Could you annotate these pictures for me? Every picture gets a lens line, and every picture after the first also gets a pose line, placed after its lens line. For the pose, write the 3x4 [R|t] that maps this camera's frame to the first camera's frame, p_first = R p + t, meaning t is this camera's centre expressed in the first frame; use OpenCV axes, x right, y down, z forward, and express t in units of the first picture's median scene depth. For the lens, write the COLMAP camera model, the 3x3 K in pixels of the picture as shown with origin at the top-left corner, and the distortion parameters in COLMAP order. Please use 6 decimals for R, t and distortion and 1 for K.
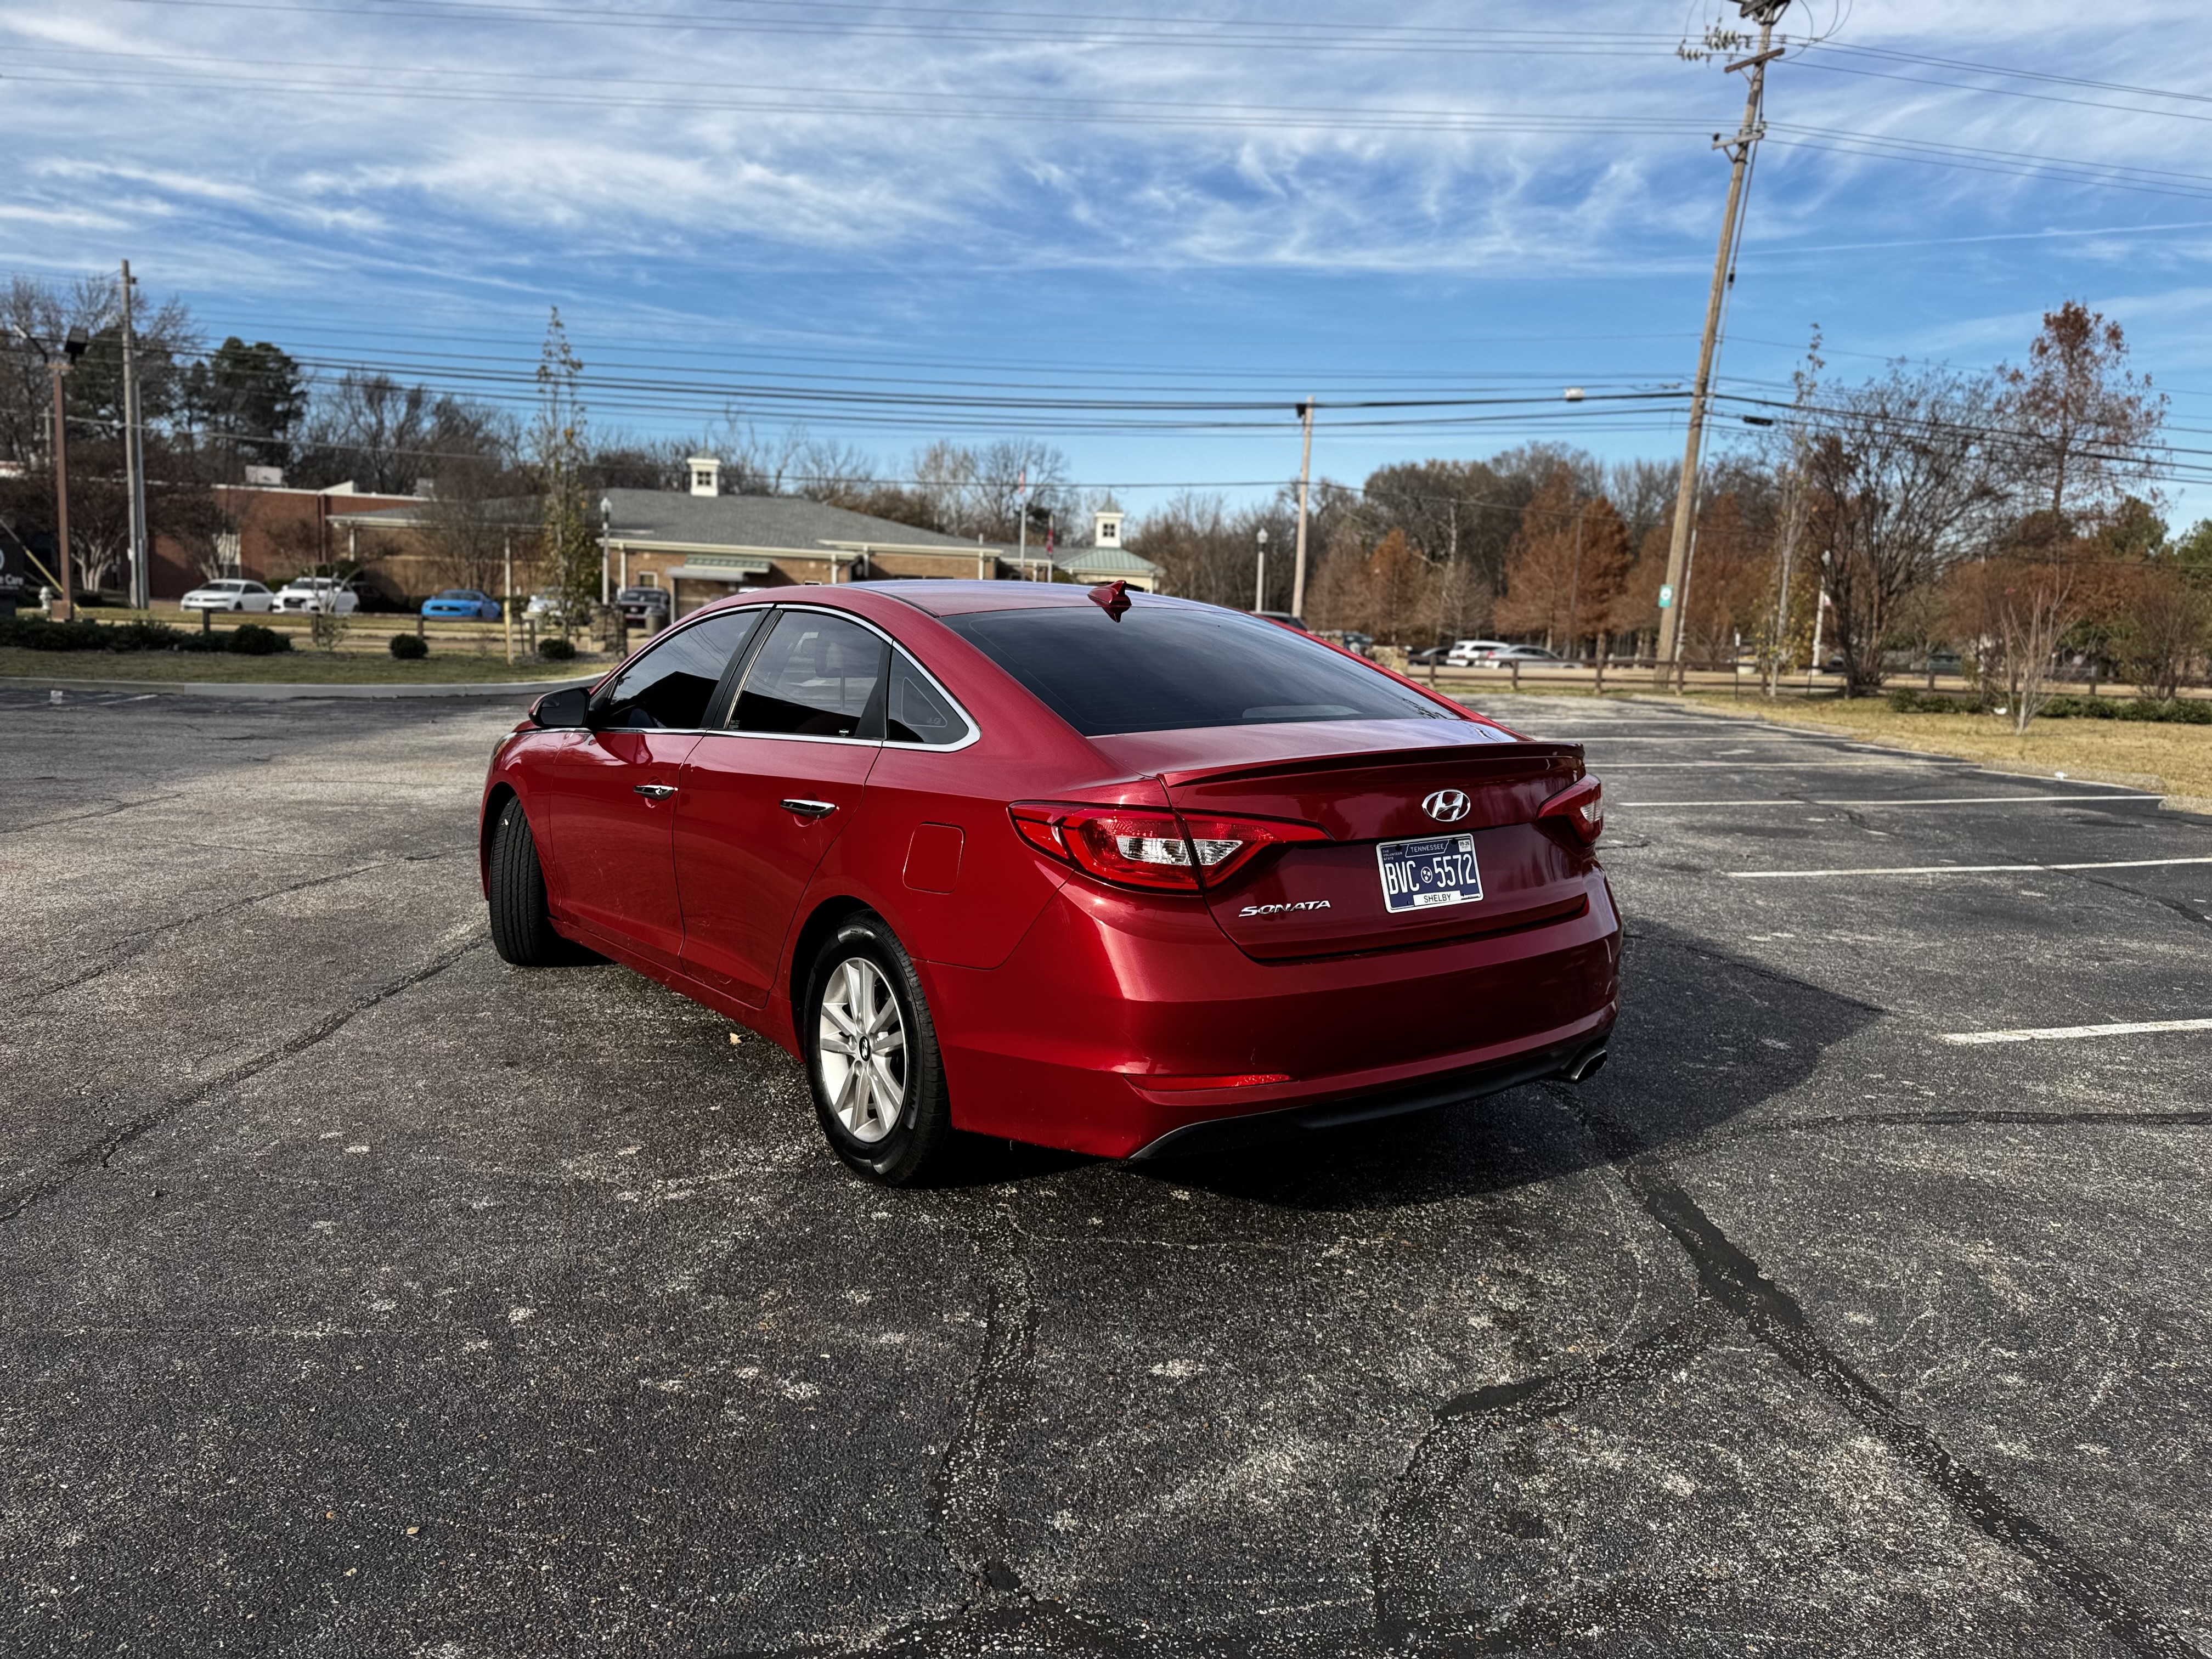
lens RADIAL K [[1581.3, 0, 1110.4], [0, 1581.3, 834.6], [0, 0, 1]] dist [0.002330, 0.001497]
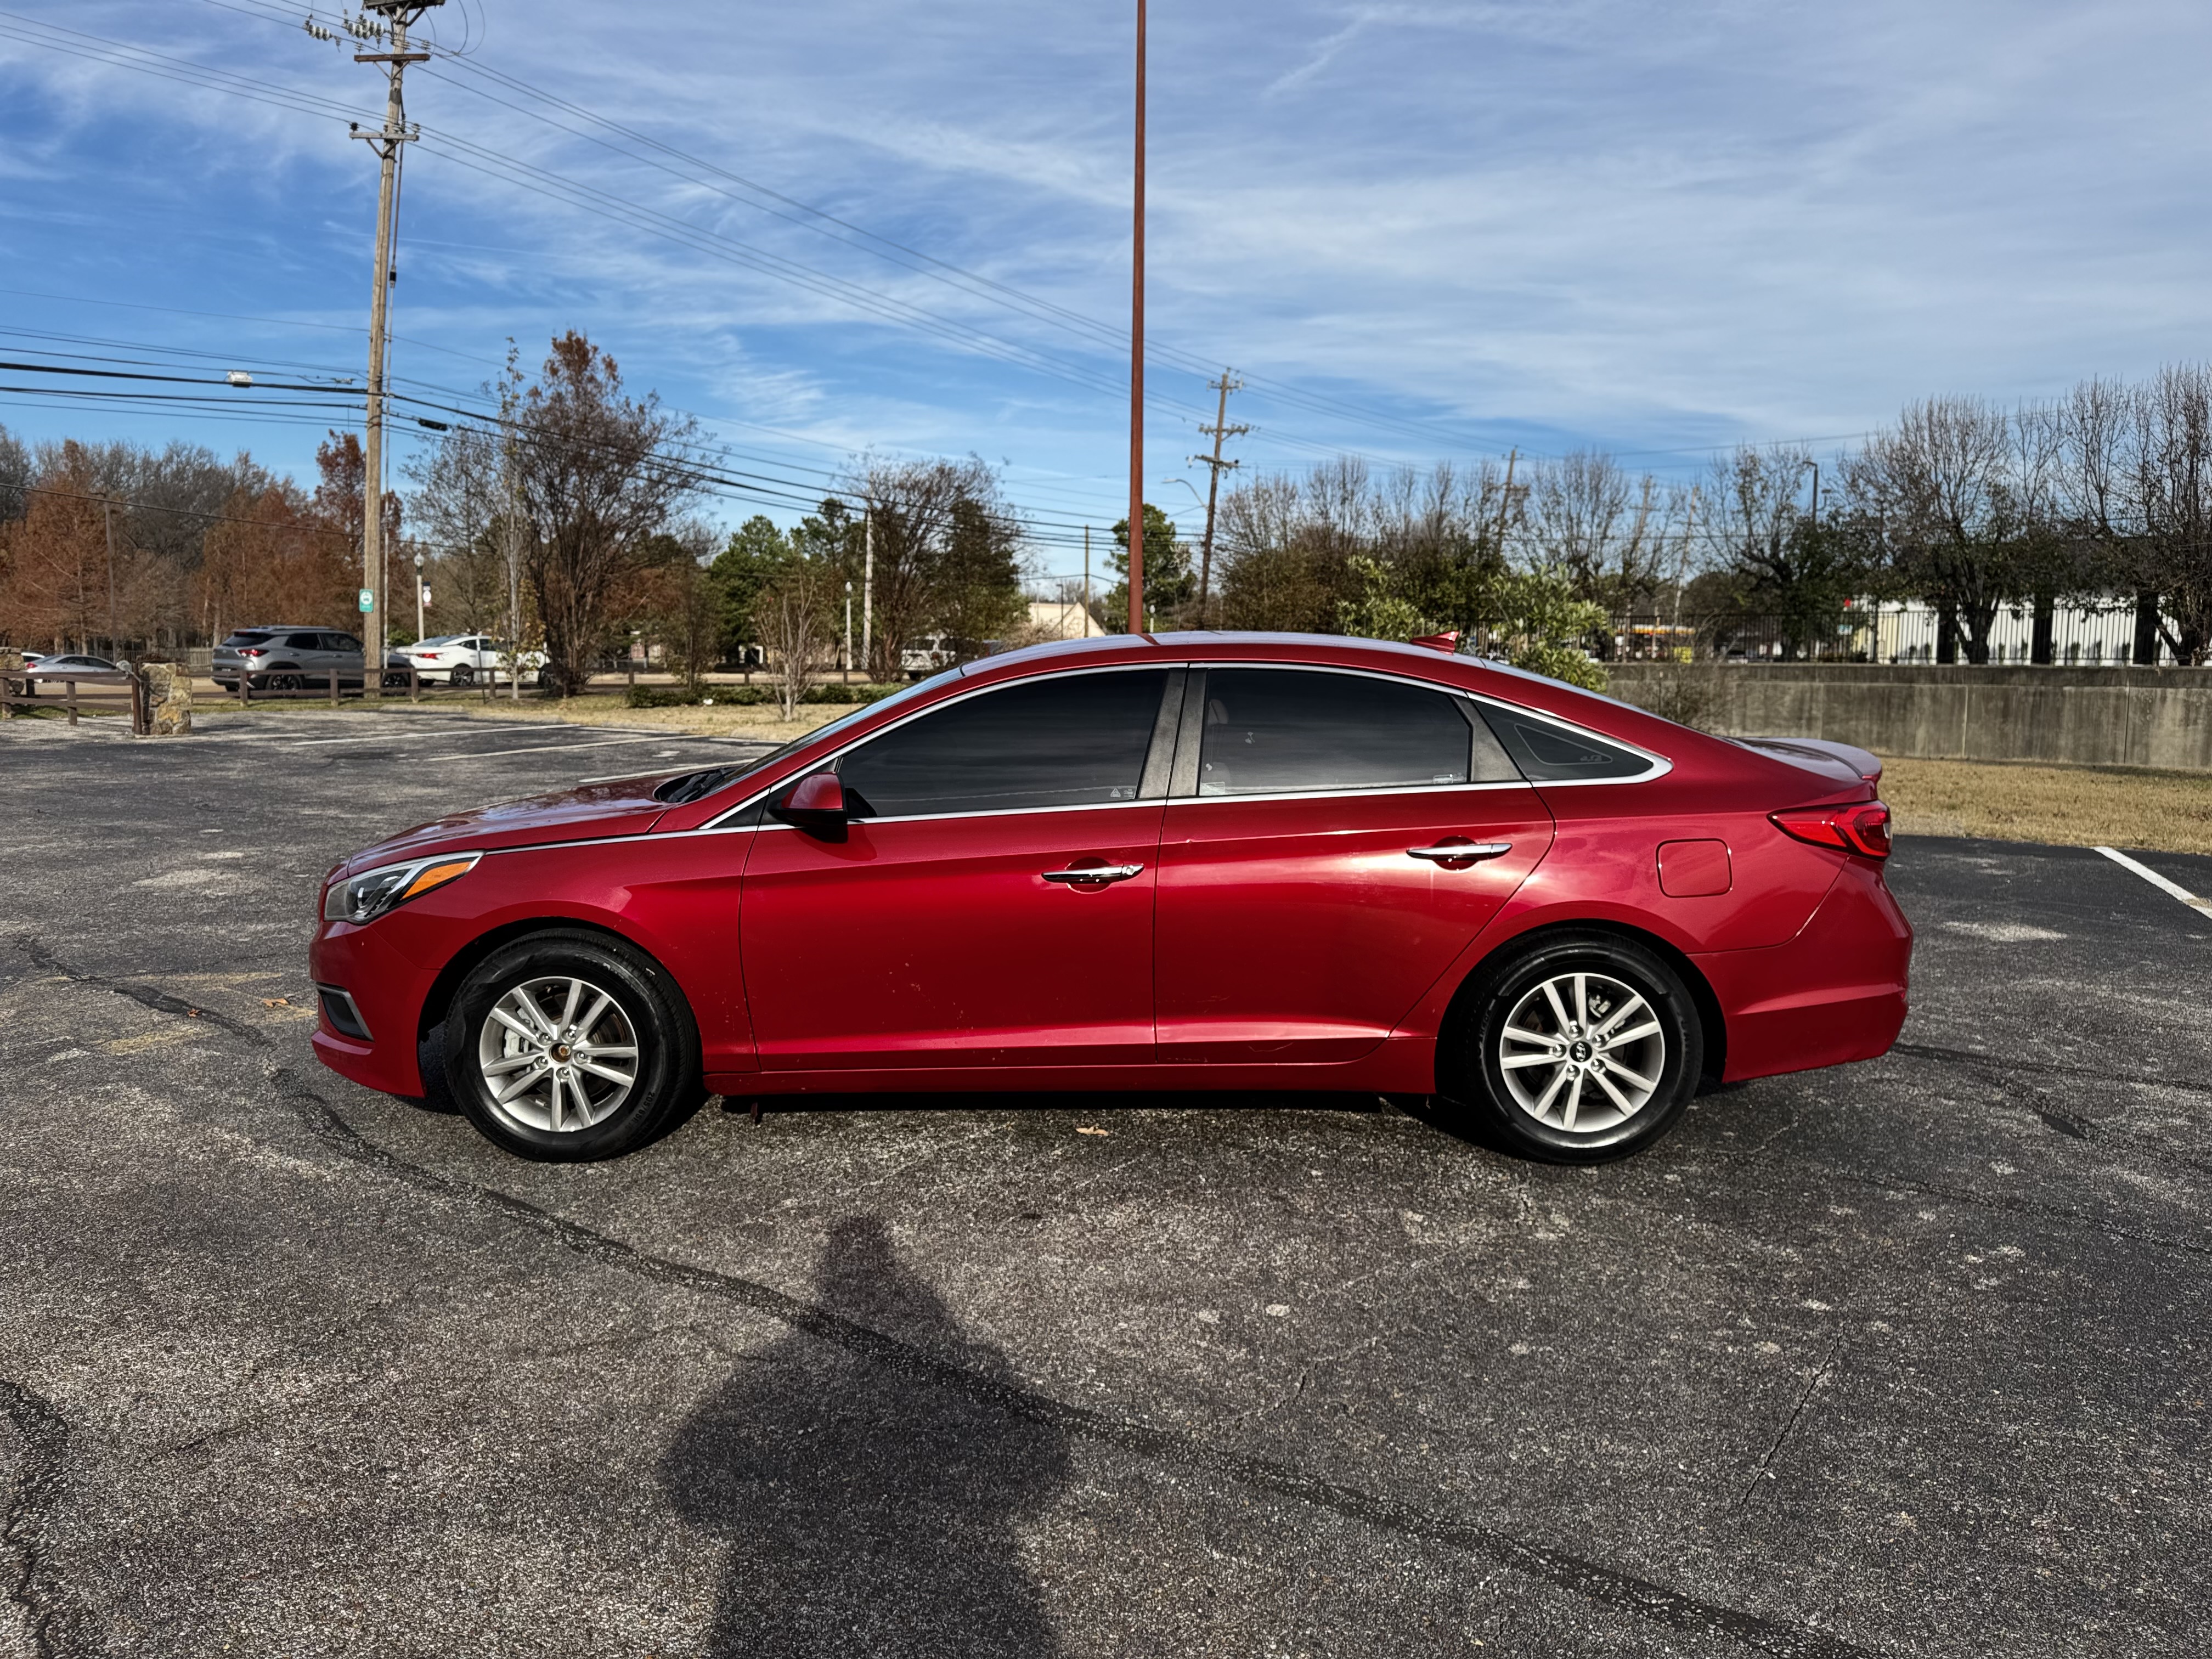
lens RADIAL K [[1581.3, 0, 1110.4], [0, 1581.3, 834.6], [0, 0, 1]] dist [0.002330, 0.001497]
pose [[0.627826, -0.120527, 0.768965, -0.123270], [0.119012, 0.991186, 0.058190, -0.012718], [-0.769201, 0.054983, 0.636637, 0.051874]]
